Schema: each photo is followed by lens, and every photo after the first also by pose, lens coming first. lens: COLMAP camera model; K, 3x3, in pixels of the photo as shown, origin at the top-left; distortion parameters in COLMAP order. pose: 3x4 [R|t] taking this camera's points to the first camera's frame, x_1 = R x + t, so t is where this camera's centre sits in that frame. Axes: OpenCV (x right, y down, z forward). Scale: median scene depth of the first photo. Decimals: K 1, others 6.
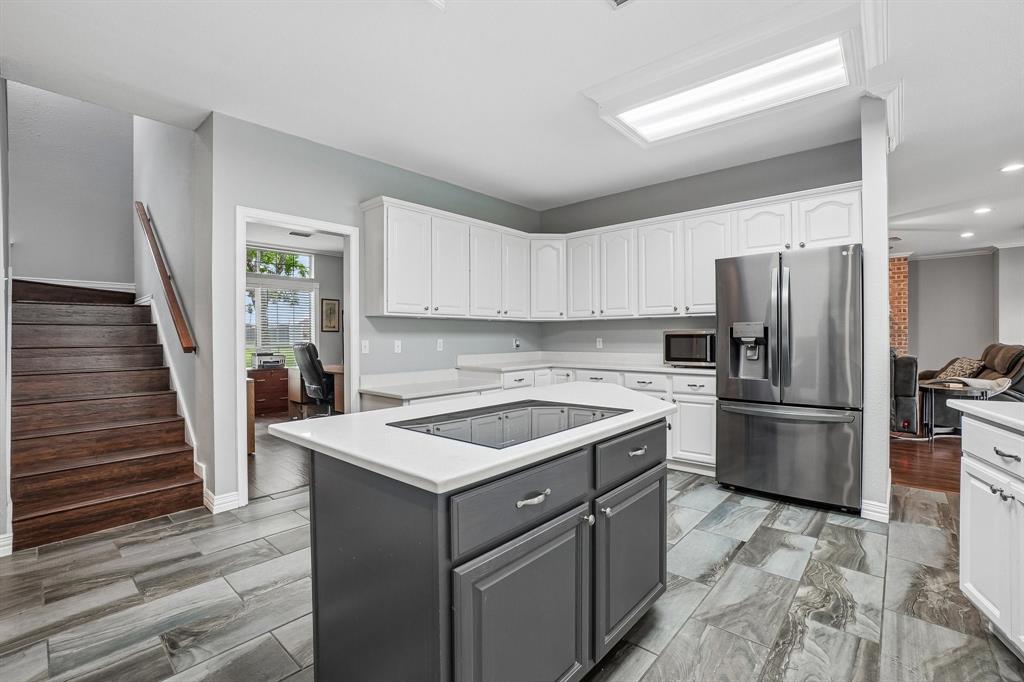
lens RADIAL K [[460.9, 0, 506.2], [0, 460.9, 338.4], [0, 0, 1]] dist [-0.001115, 0.000010]
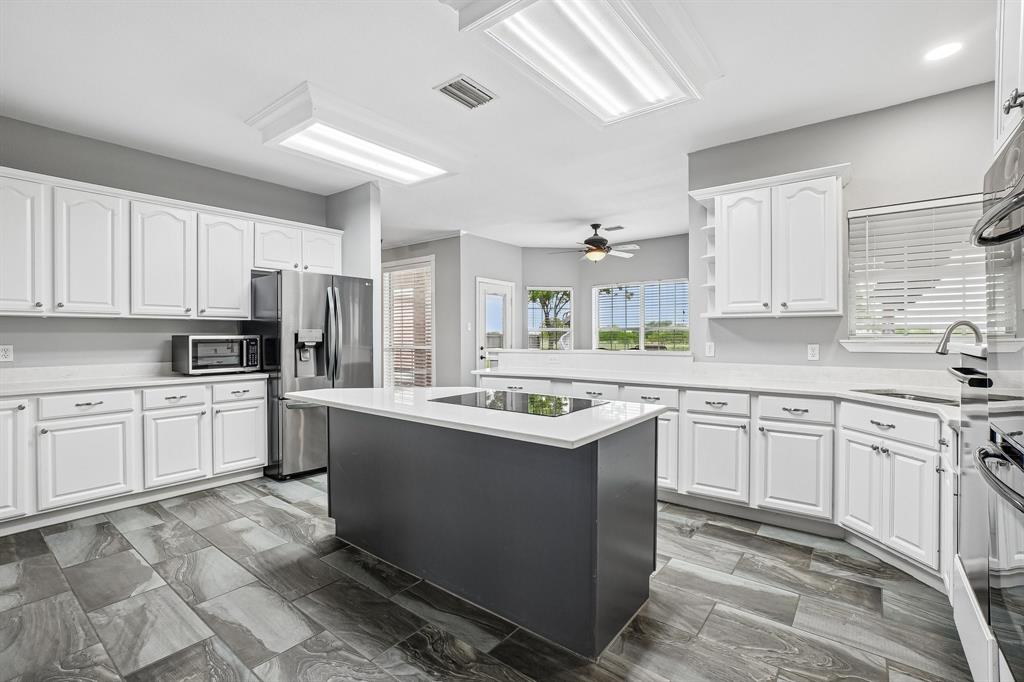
lens RADIAL K [[460.9, 0, 506.2], [0, 460.9, 338.4], [0, 0, 1]] dist [-0.001115, 0.000010]
pose [[-0.046321, 0.000087, 0.998927, -0.572664], [0.007072, 0.999975, 0.000241, -0.006601], [-0.998902, 0.007075, -0.046320, 0.465986]]
